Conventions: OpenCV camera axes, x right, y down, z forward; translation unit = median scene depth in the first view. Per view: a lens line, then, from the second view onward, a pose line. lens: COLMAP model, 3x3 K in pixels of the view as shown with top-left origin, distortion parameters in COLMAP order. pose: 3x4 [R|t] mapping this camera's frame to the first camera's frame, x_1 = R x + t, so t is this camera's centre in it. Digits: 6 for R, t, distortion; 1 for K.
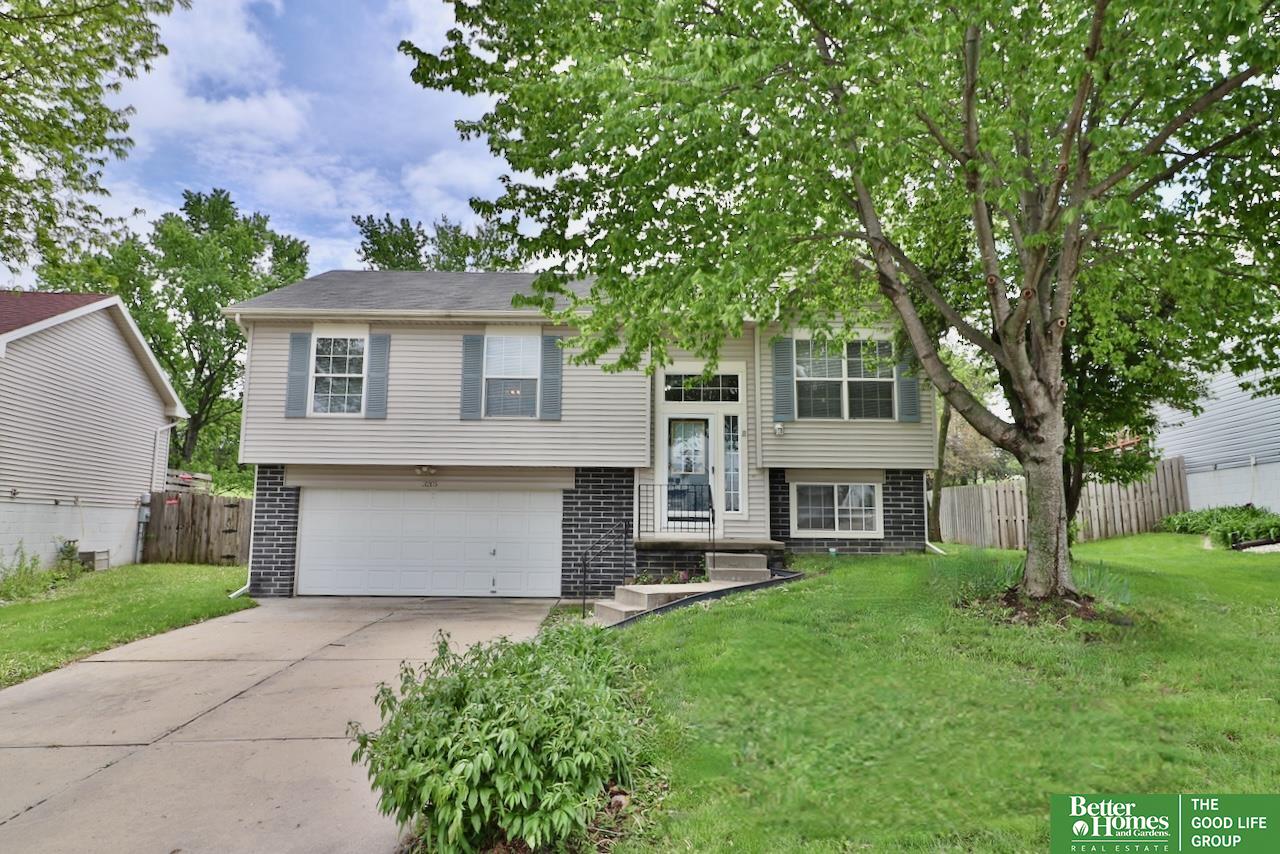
lens RADIAL K [[670.1, 0, 640.1], [0, 670.1, 431.5], [0, 0, 1]] dist [-0.001243, 0.000054]
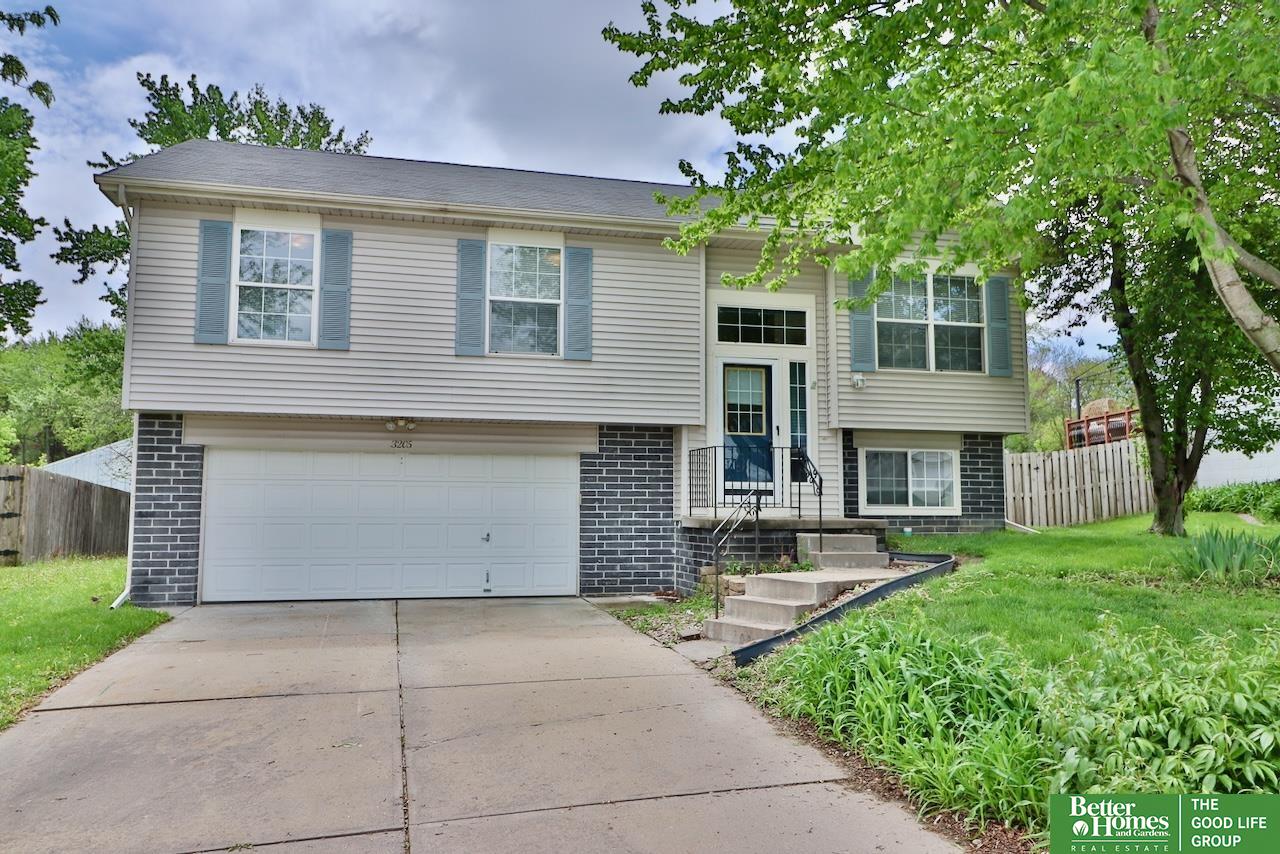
lens RADIAL K [[826.0, 0, 639.8], [0, 826.0, 423.2], [0, 0, 1]] dist [0.000699, 0.002796]
pose [[0.978441, 0.016959, 0.205828, -0.247505], [-0.023637, 0.999270, 0.030026, 0.023287], [-0.205169, -0.034244, 0.978127, 0.079819]]
